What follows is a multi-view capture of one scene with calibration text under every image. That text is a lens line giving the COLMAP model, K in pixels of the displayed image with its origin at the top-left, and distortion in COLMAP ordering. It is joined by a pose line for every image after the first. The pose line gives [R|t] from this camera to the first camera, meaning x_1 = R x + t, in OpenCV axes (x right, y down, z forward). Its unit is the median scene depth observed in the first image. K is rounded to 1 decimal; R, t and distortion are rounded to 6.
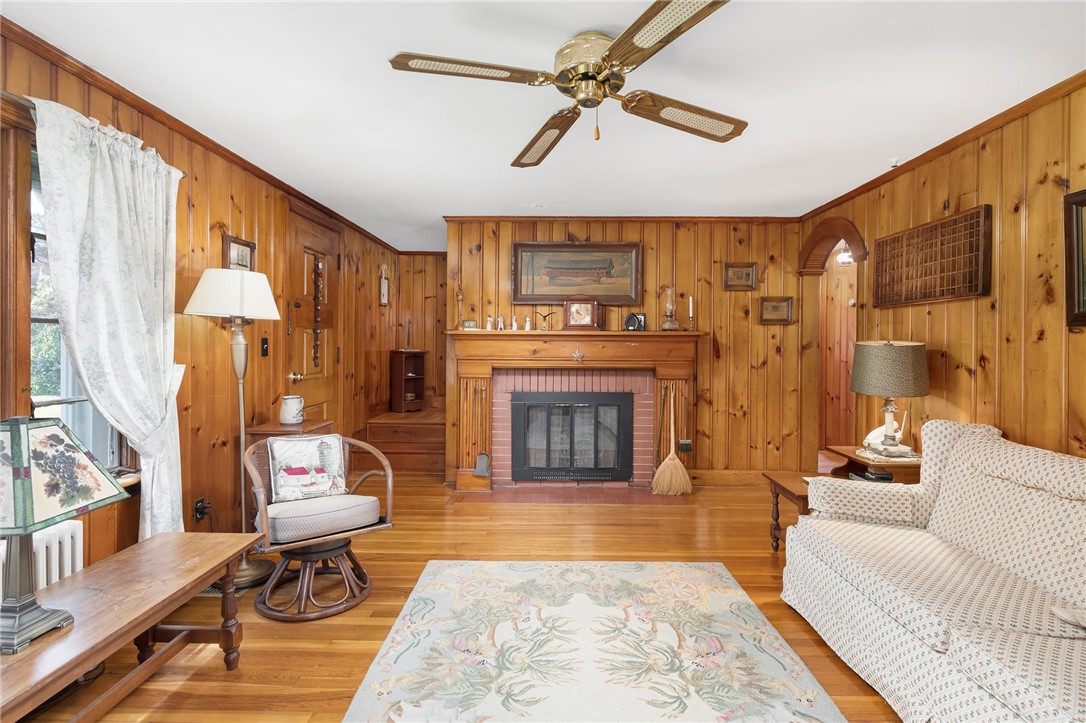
lens RADIAL K [[530.2, 0, 545.6], [0, 530.2, 343.1], [0, 0, 1]] dist [0.000256, 0.000417]
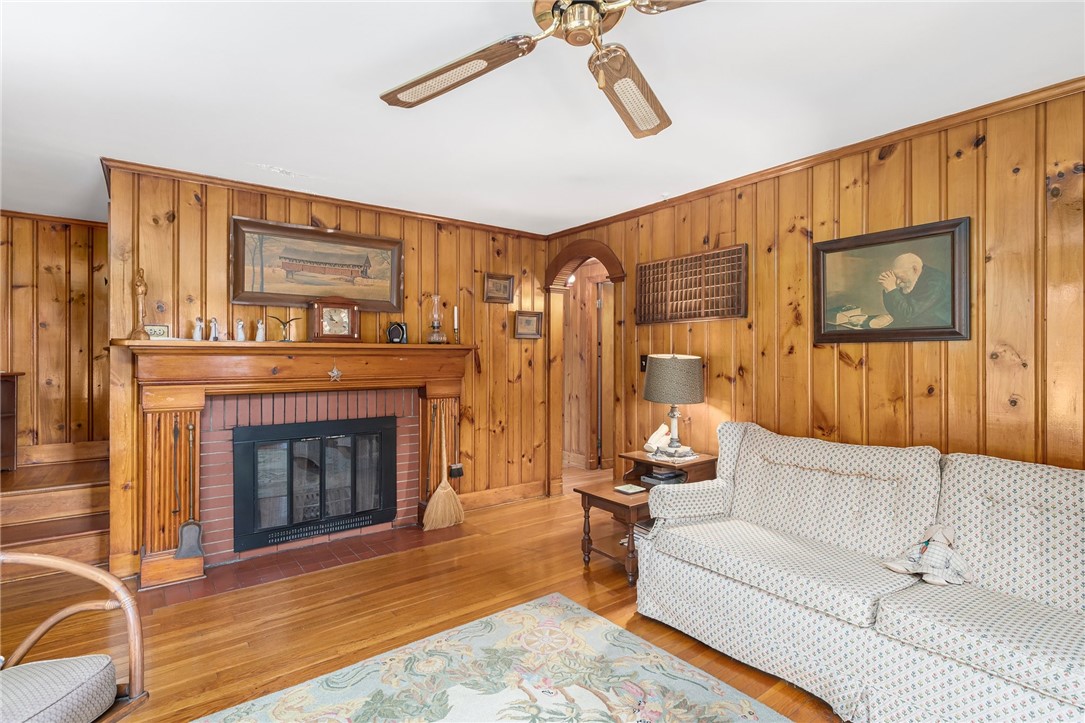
lens RADIAL K [[532.7, 0, 540.7], [0, 532.7, 357.2], [0, 0, 1]] dist [0.000528, 0.000268]
pose [[0.785924, -0.006491, 0.618289, -0.179823], [0.005569, 0.999979, 0.003420, -0.002408], [-0.618298, 0.000756, 0.785943, 0.186988]]
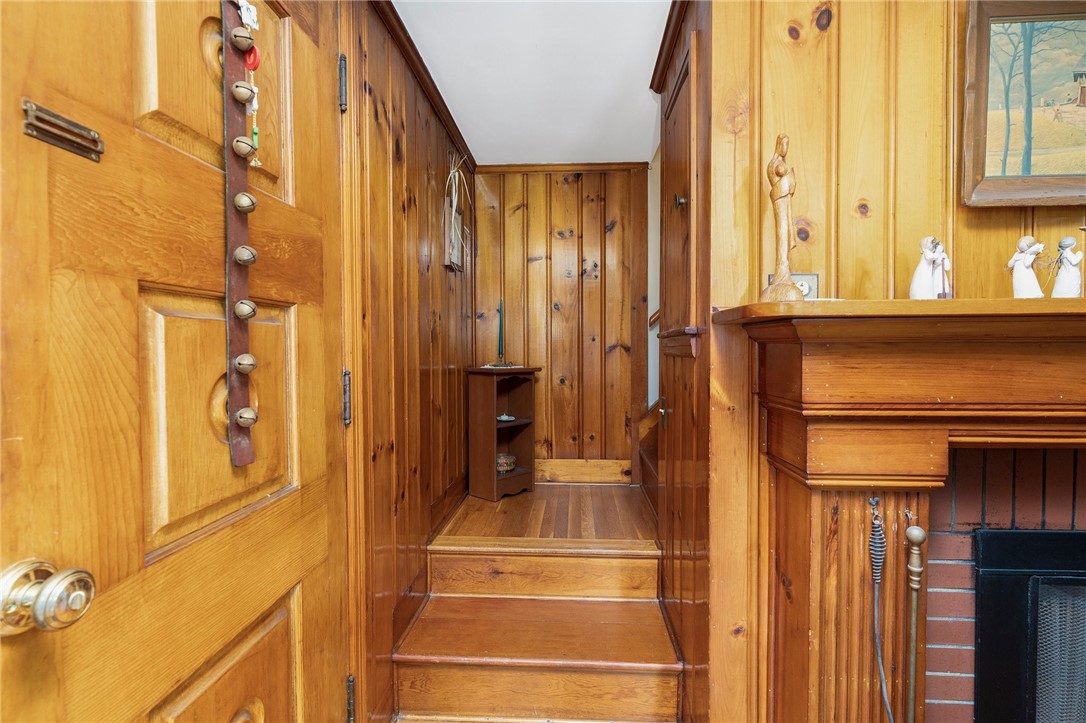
lens RADIAL K [[513.8, 0, 543.4], [0, 513.8, 359.3], [0, 0, 1]] dist [0.000950, 0.000157]
pose [[0.999108, -0.011023, -0.040759, -0.272896], [0.011891, 0.999707, 0.021099, -0.003763], [0.040514, -0.021565, 0.998946, 0.729449]]
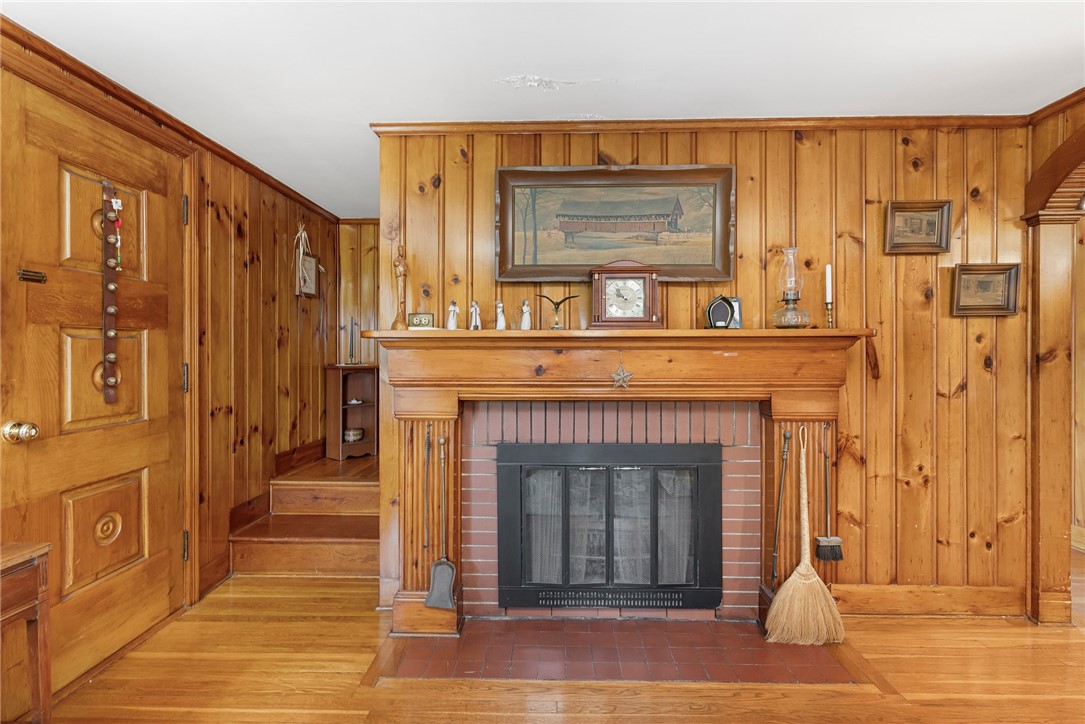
lens RADIAL K [[525.8, 0, 545.2], [0, 525.8, 352.3], [0, 0, 1]] dist [0.001083, 0.000463]
pose [[0.999893, -0.007562, -0.012490, -0.007342], [0.007566, 0.999971, 0.000280, -0.001256], [0.012488, -0.000375, 0.999922, 0.463606]]
